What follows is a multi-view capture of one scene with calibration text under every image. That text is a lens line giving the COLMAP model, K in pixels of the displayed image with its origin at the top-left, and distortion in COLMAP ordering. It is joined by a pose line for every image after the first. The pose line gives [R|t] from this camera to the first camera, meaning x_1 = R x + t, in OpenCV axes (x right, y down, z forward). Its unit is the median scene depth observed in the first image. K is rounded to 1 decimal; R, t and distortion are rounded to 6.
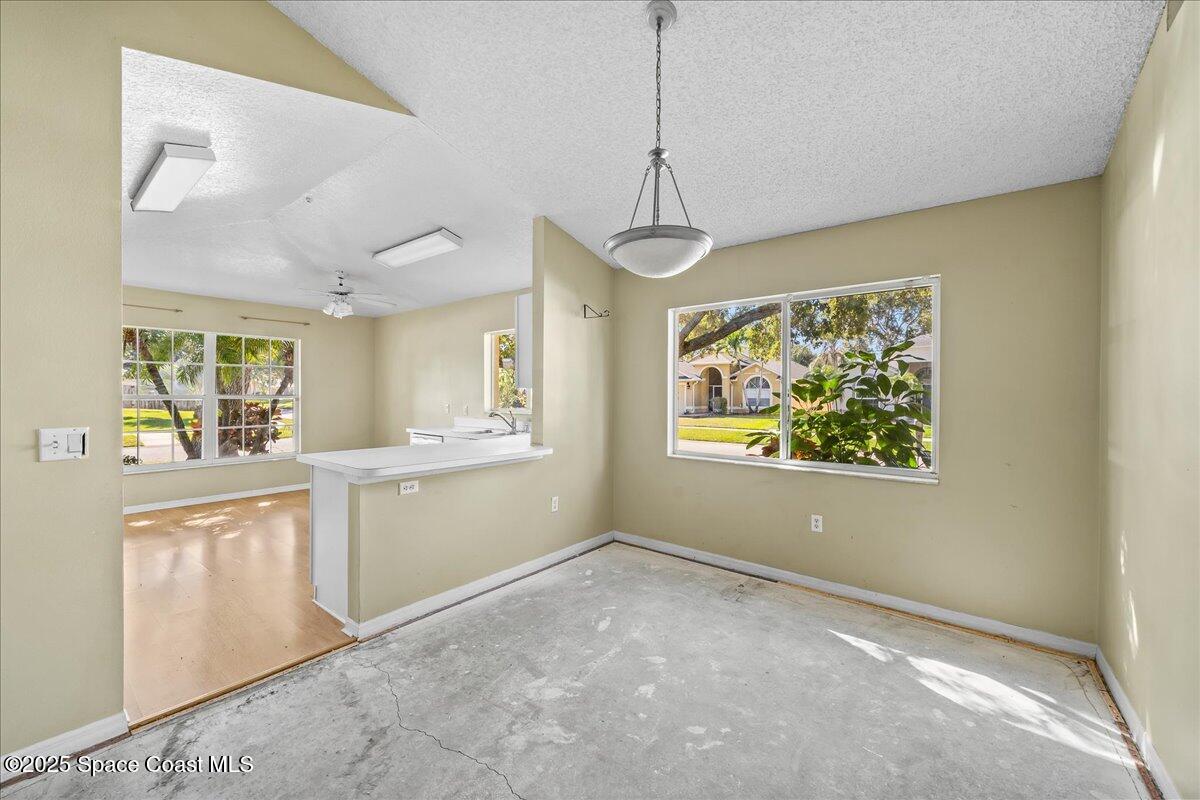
lens RADIAL K [[460.2, 0, 595.7], [0, 460.2, 397.6], [0, 0, 1]] dist [-0.000541, 0.000021]
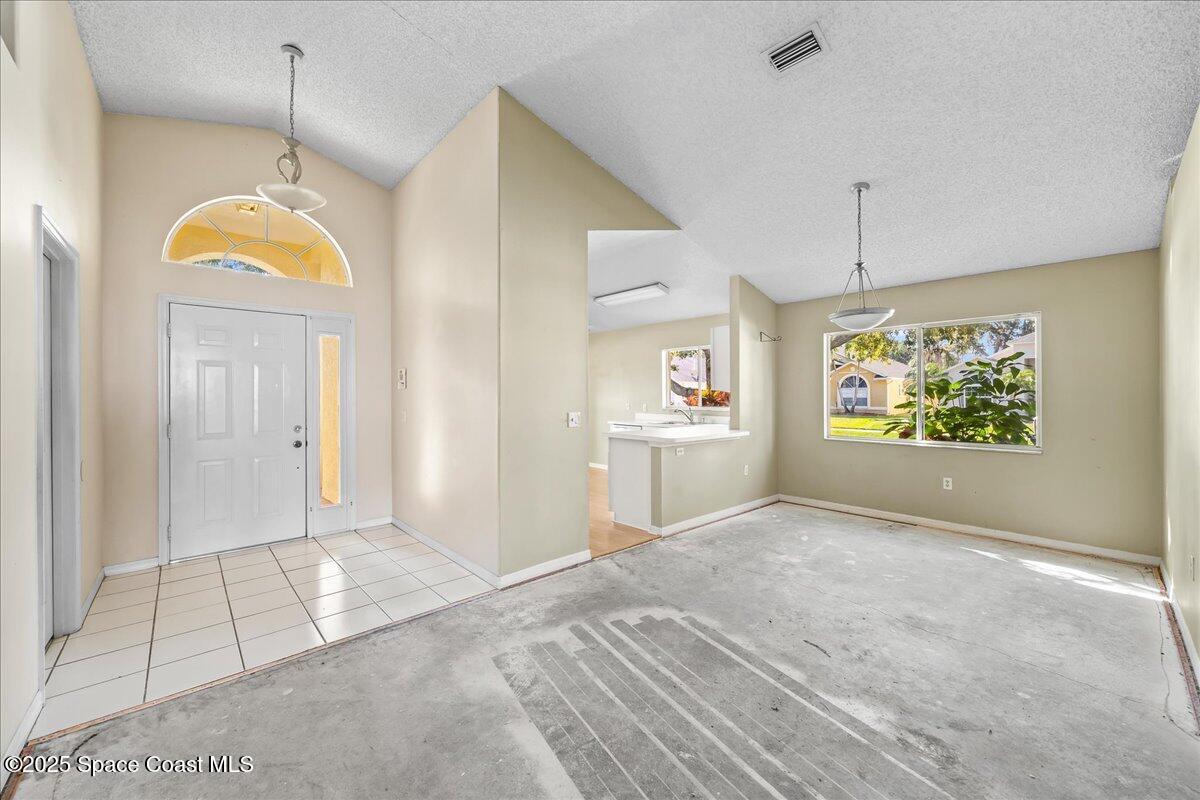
lens RADIAL K [[451.4, 0, 601.6], [0, 451.4, 394.6], [0, 0, 1]] dist [-0.000004, 0.000041]
pose [[0.987158, -0.008352, -0.159531, -0.304556], [0.006968, 0.999933, -0.009232, 0.001168], [0.159597, 0.008002, 0.987150, -0.480239]]
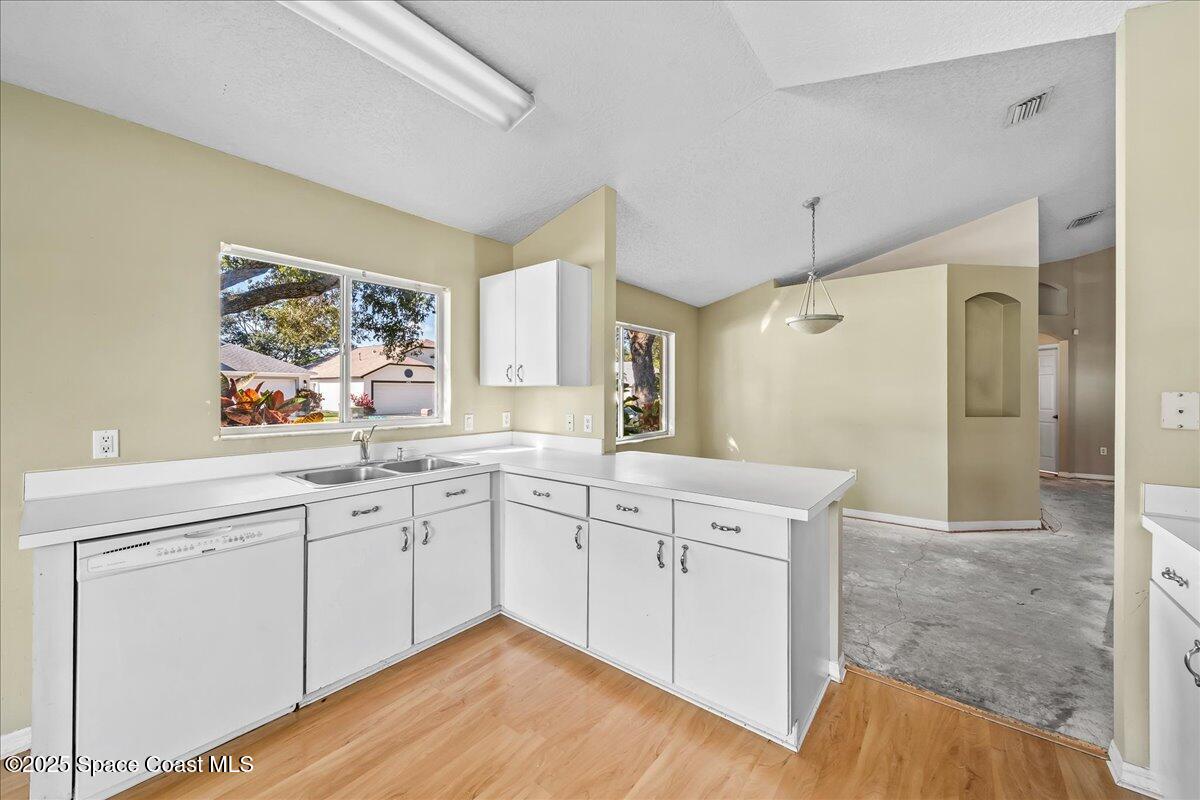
lens RADIAL K [[451.4, 0, 601.6], [0, 451.4, 394.6], [0, 0, 1]] dist [-0.000004, 0.000041]
pose [[0.002538, -0.009121, 0.999955, -0.924196], [0.005374, 0.999944, 0.009107, -0.015552], [-0.999982, 0.005351, 0.002587, 0.969228]]
